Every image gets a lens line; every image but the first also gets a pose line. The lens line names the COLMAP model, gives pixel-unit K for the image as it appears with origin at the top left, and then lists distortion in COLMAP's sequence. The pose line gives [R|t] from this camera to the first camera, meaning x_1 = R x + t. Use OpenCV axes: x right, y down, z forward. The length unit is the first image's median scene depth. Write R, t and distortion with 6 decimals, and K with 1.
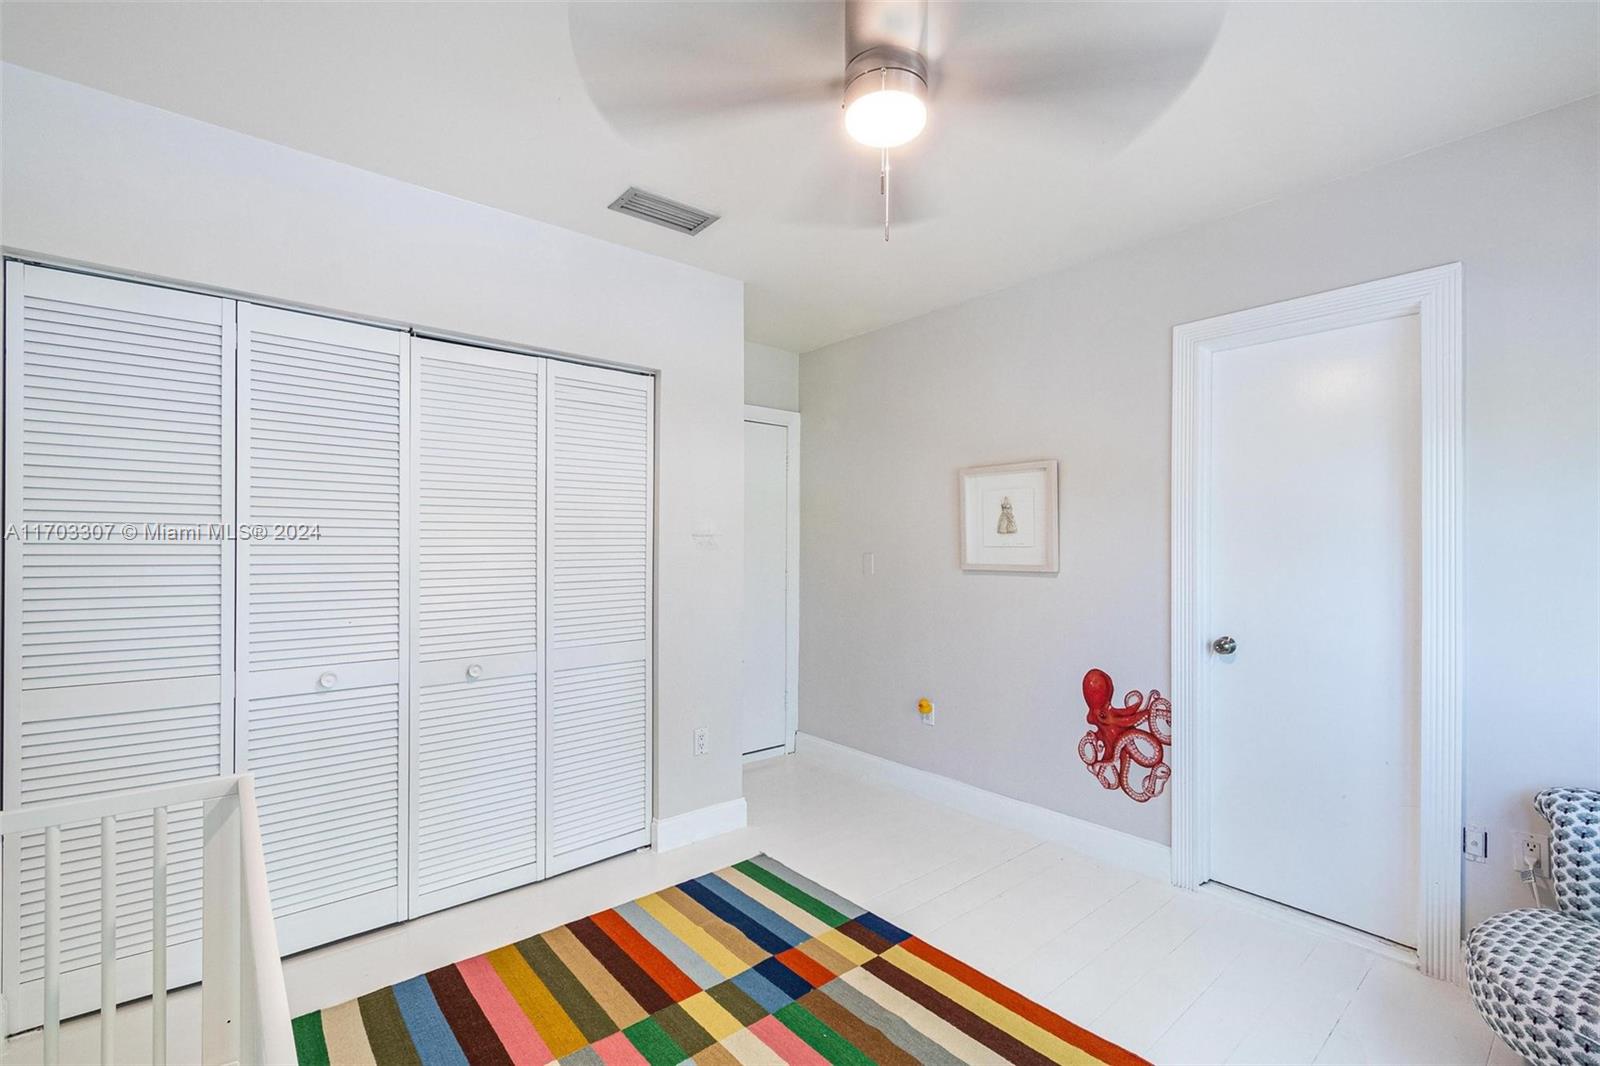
lens RADIAL K [[688.0, 0, 802.8], [0, 688.0, 536.8], [0, 0, 1]] dist [-0.003746, -0.000258]
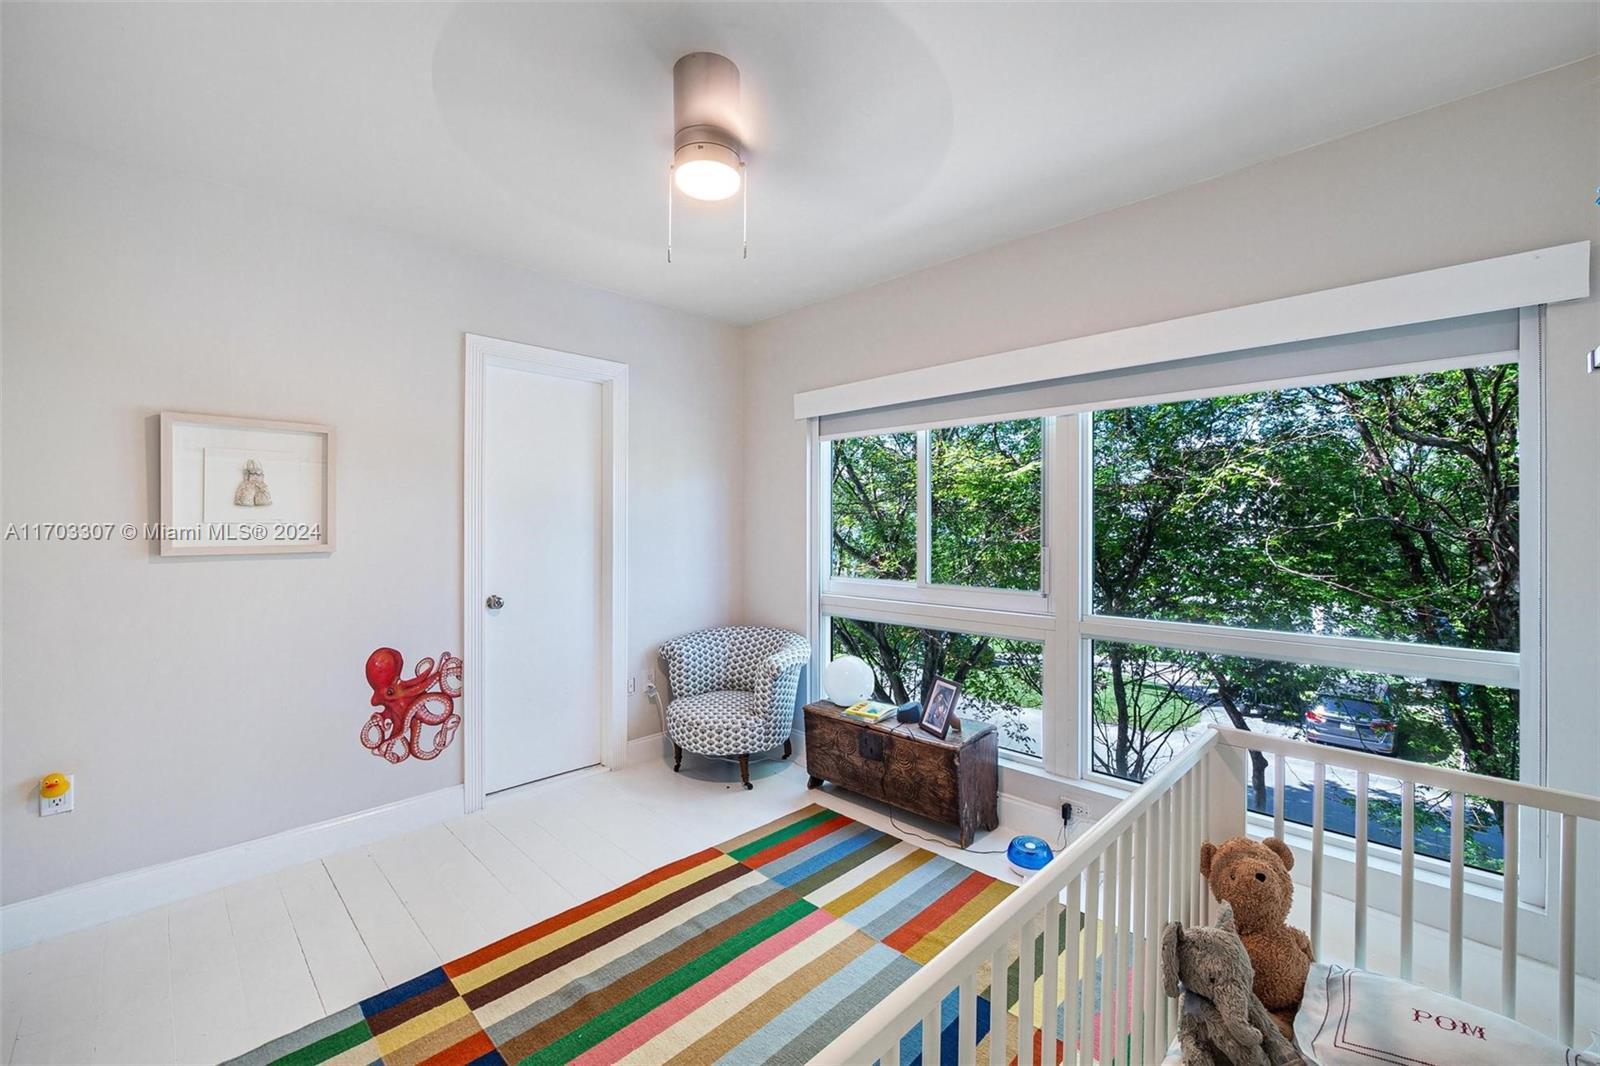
lens RADIAL K [[653.7, 0, 795.5], [0, 653.7, 530.8], [0, 0, 1]] dist [-0.002754, -0.000568]
pose [[-0.072488, -0.006019, 0.997351, -0.557943], [-0.010995, 0.999926, 0.005236, 0.014548], [-0.997309, -0.010586, -0.072549, 0.493924]]
